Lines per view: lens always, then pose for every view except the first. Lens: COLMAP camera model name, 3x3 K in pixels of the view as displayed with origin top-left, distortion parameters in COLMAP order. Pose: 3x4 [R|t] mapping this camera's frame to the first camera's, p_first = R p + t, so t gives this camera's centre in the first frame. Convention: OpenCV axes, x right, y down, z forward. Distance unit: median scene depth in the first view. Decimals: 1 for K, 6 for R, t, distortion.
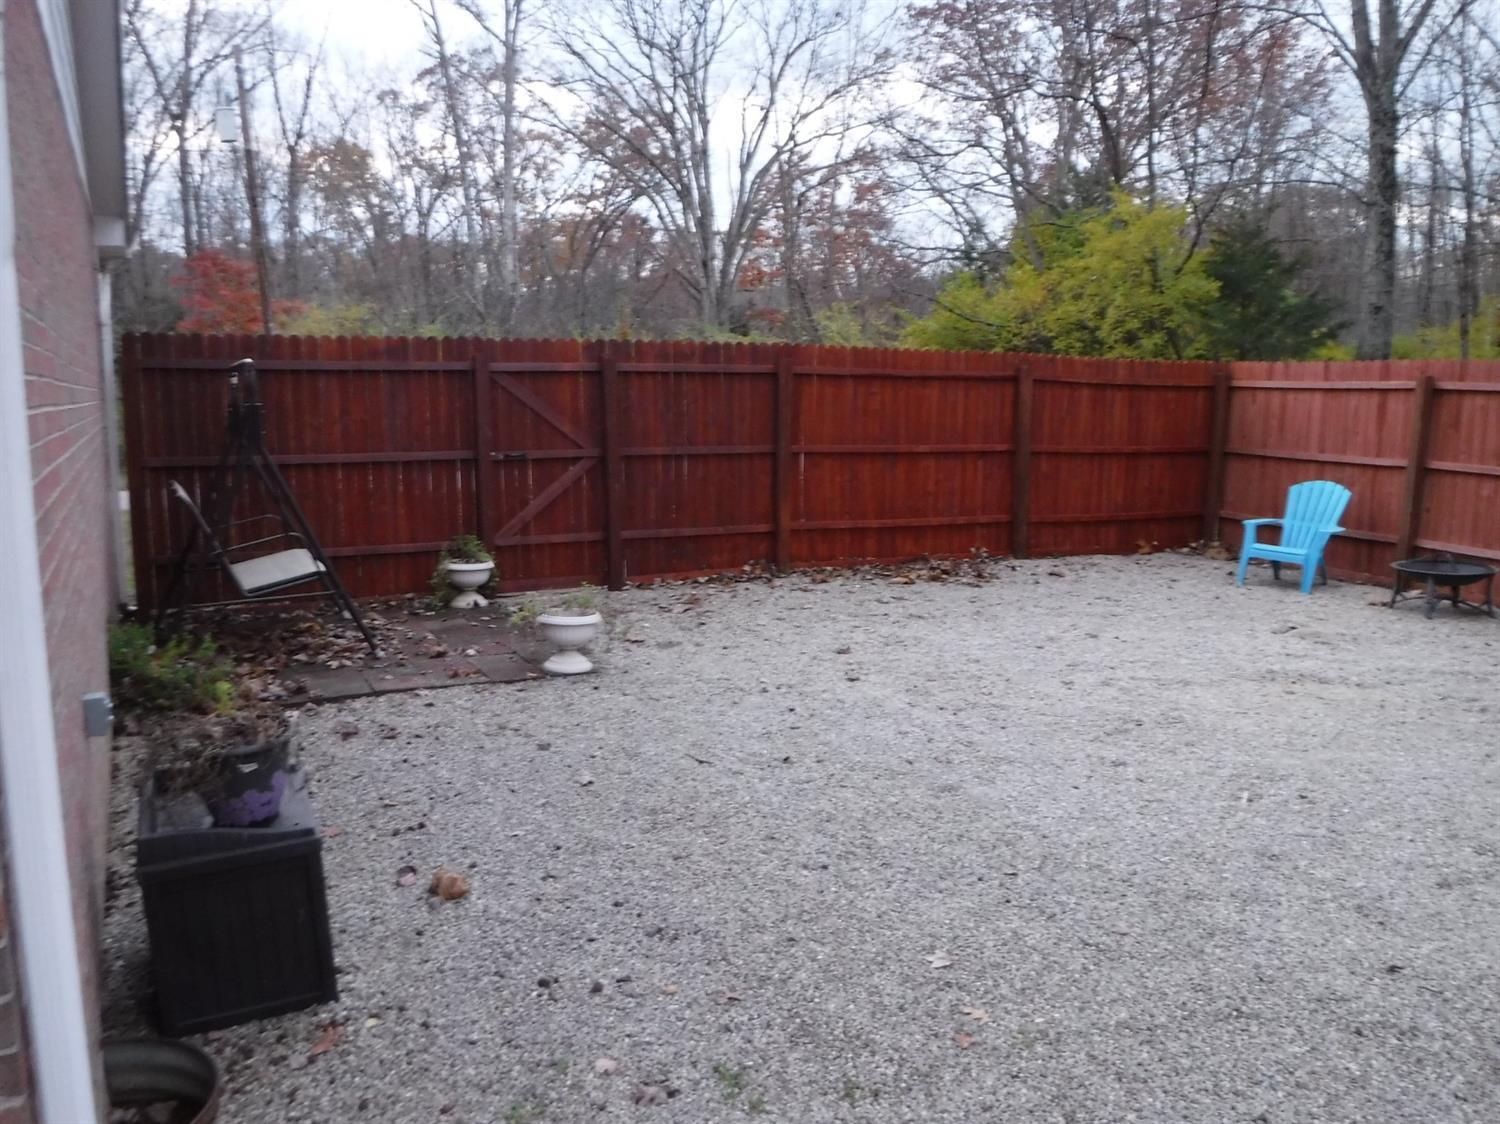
lens RADIAL K [[1247.4, 0, 750.0], [0, 1247.4, 562.0], [0, 0, 1]] dist [-0.001094, -0.001113]
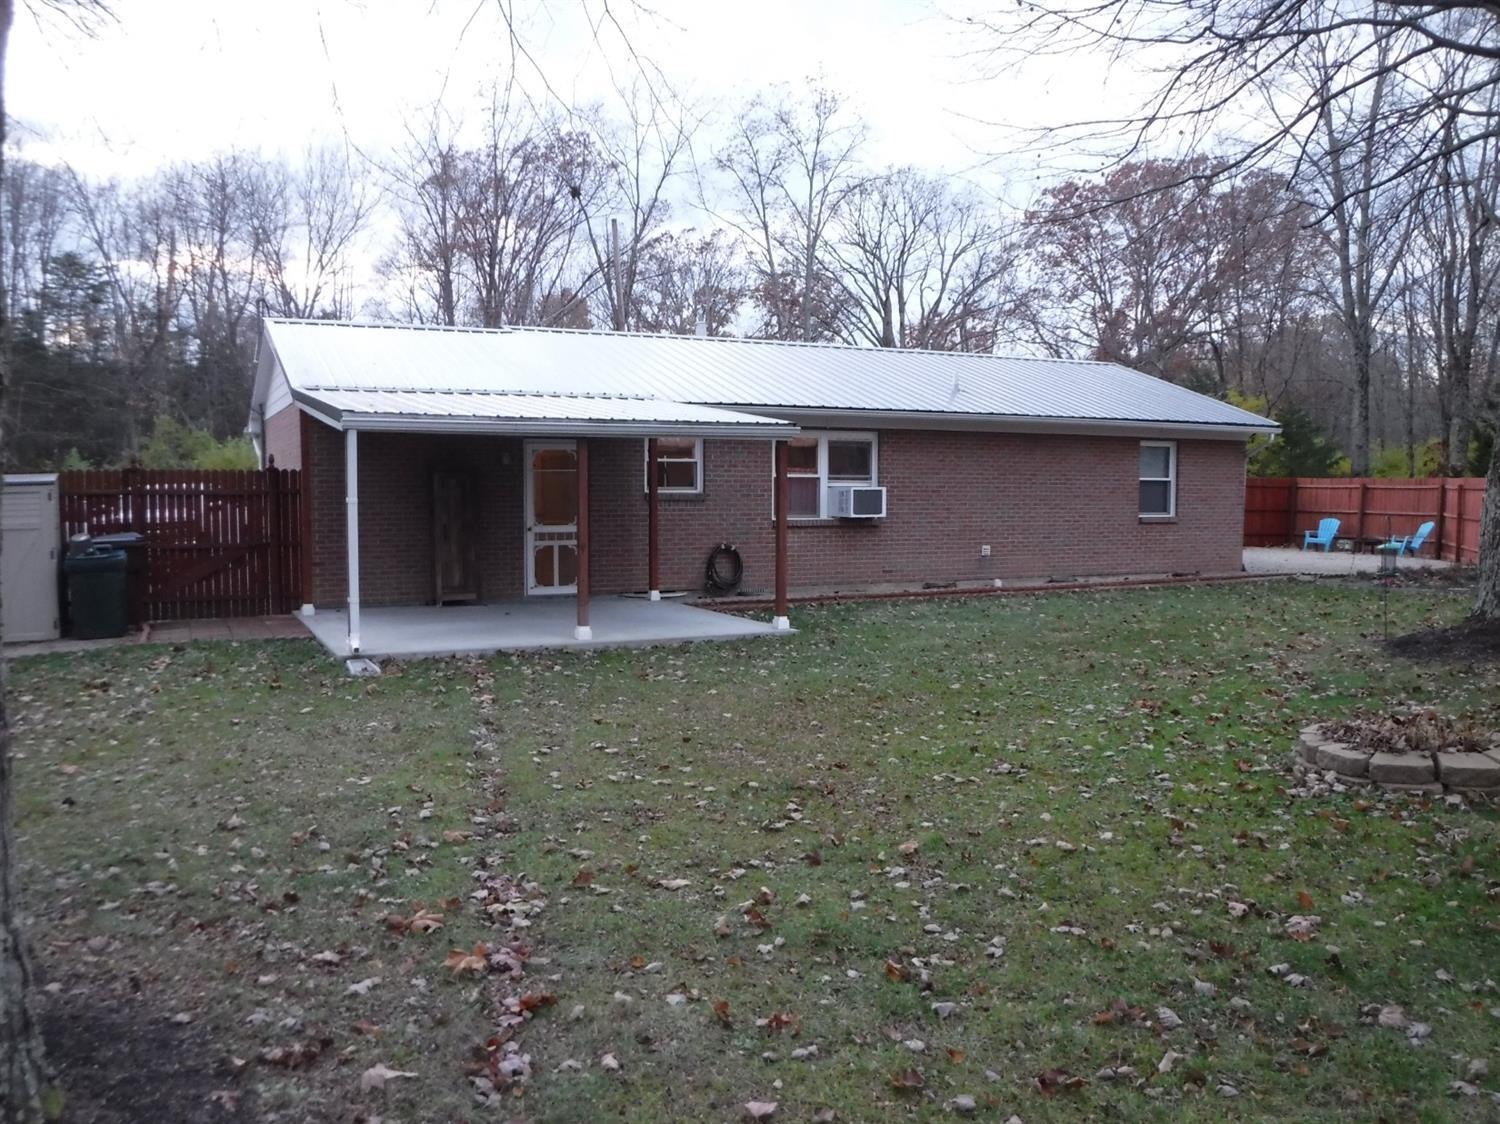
lens RADIAL K [[1247.4, 0, 750.0], [0, 1247.4, 562.0], [0, 0, 1]] dist [-0.001094, -0.001113]
pose [[0.999984, -0.000027, -0.005731, -0.817998], [-0.000374, 0.997547, -0.069993, 0.222478], [0.005719, 0.069994, 0.997531, -1.768538]]
